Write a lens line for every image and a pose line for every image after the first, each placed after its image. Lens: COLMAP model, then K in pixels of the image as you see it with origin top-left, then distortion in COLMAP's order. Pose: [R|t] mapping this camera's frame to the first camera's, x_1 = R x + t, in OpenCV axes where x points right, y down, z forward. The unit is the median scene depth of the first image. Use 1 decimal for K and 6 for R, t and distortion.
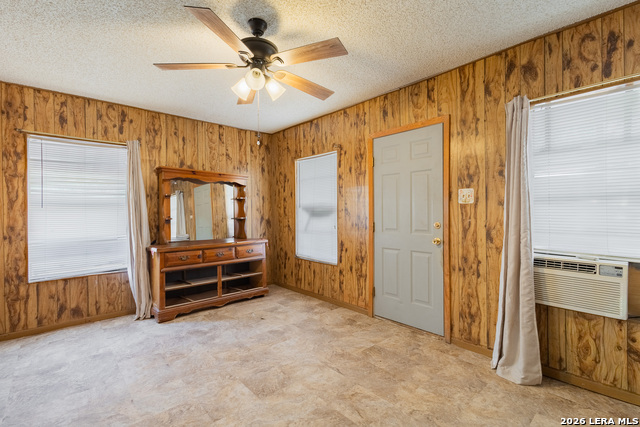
lens RADIAL K [[293.8, 0, 319.4], [0, 293.8, 212.0], [0, 0, 1]] dist [0.003154, 0.000491]
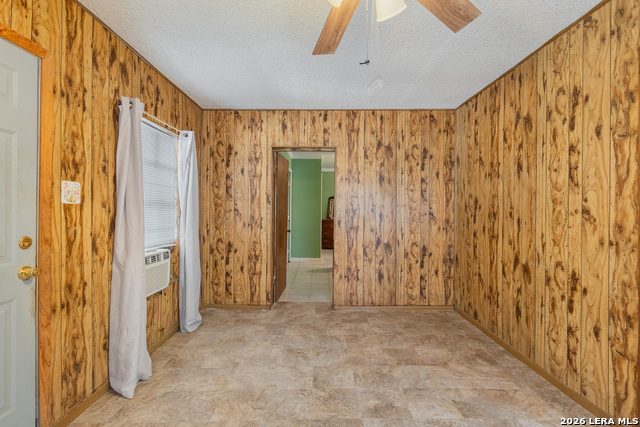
lens RADIAL K [[293.8, 0, 319.4], [0, 293.8, 212.0], [0, 0, 1]] dist [0.003154, 0.000491]
pose [[-0.742036, 0.005460, 0.670338, -0.346603], [0.008934, 0.999959, 0.001746, -0.005718], [-0.670300, 0.007284, -0.742054, 1.039900]]
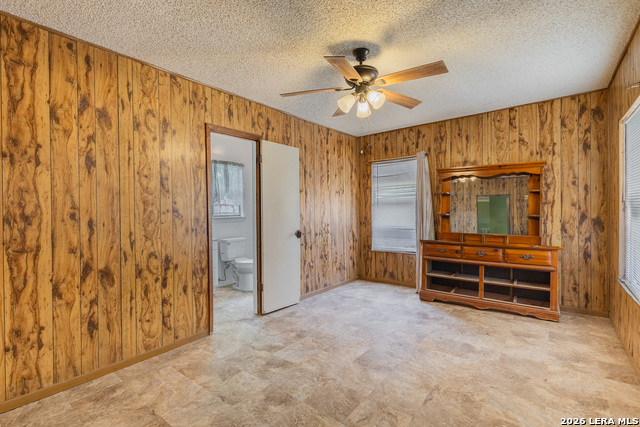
lens RADIAL K [[295.3, 0, 321.1], [0, 295.3, 214.4], [0, 0, 1]] dist [0.013153, -0.000155]
pose [[0.167194, 0.020622, -0.985708, 0.674157], [0.006955, 0.999732, 0.022095, -0.007282], [0.985899, -0.010550, 0.167006, 0.451985]]
